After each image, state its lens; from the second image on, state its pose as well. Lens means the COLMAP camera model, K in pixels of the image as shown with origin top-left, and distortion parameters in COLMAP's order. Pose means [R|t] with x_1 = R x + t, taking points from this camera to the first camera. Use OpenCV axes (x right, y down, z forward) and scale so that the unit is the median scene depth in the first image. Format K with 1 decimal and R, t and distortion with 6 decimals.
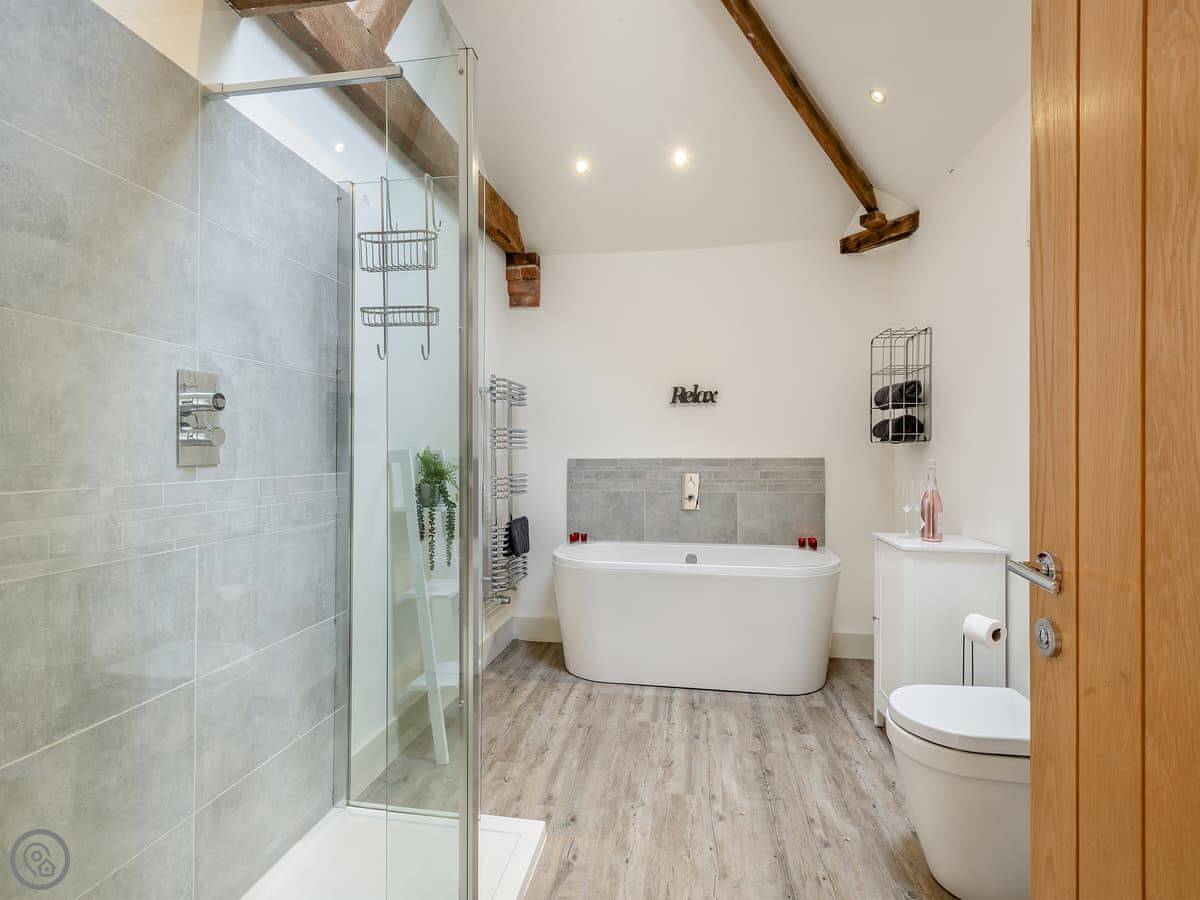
lens RADIAL K [[567.9, 0, 623.6], [0, 567.9, 452.7], [0, 0, 1]] dist [-0.000054, -0.000299]
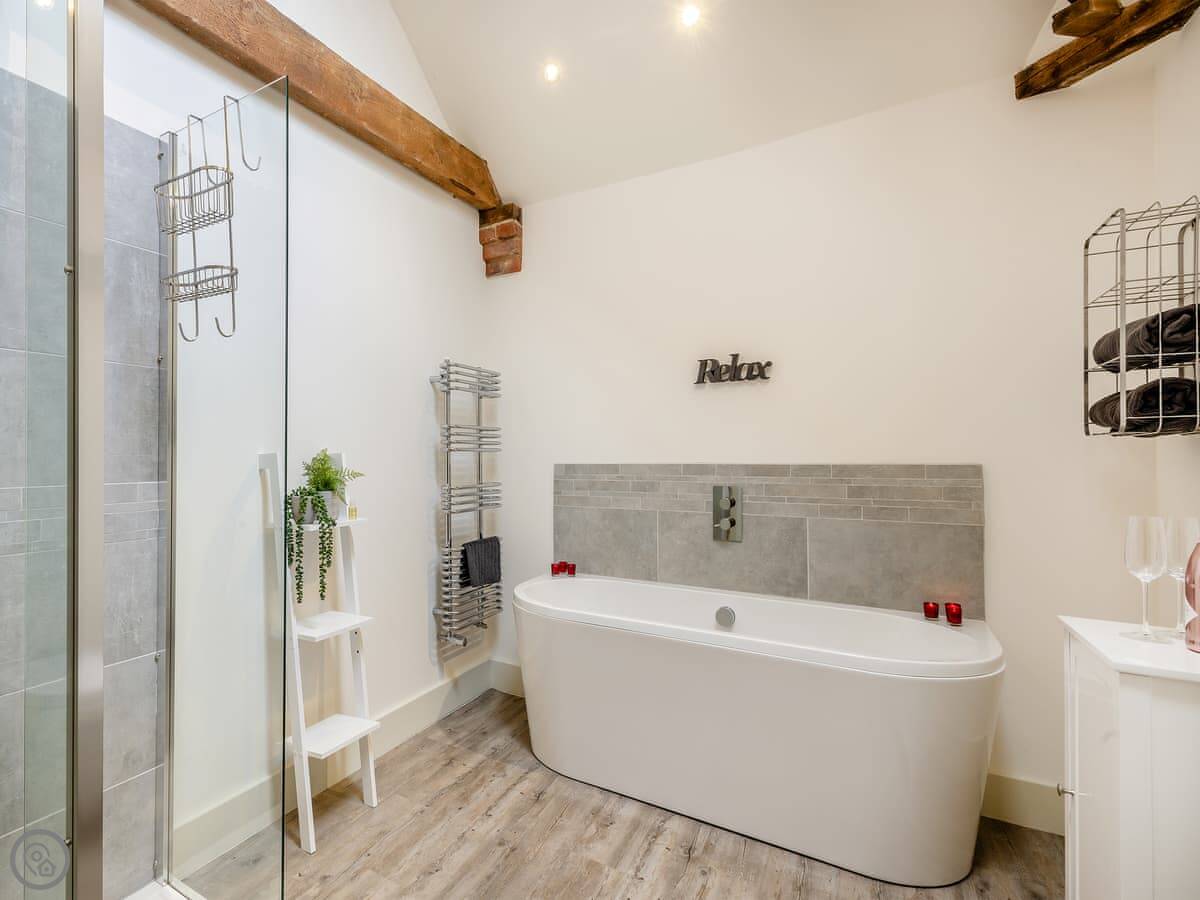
lens RADIAL K [[536.4, 0, 600.0], [0, 536.4, 450.0], [0, 0, 1]] dist [0.004246, -0.000535]
pose [[0.891356, -0.005629, -0.453268, 0.290880], [0.002098, 0.999963, -0.008293, -0.002013], [0.453298, 0.006441, 0.891336, 0.390585]]
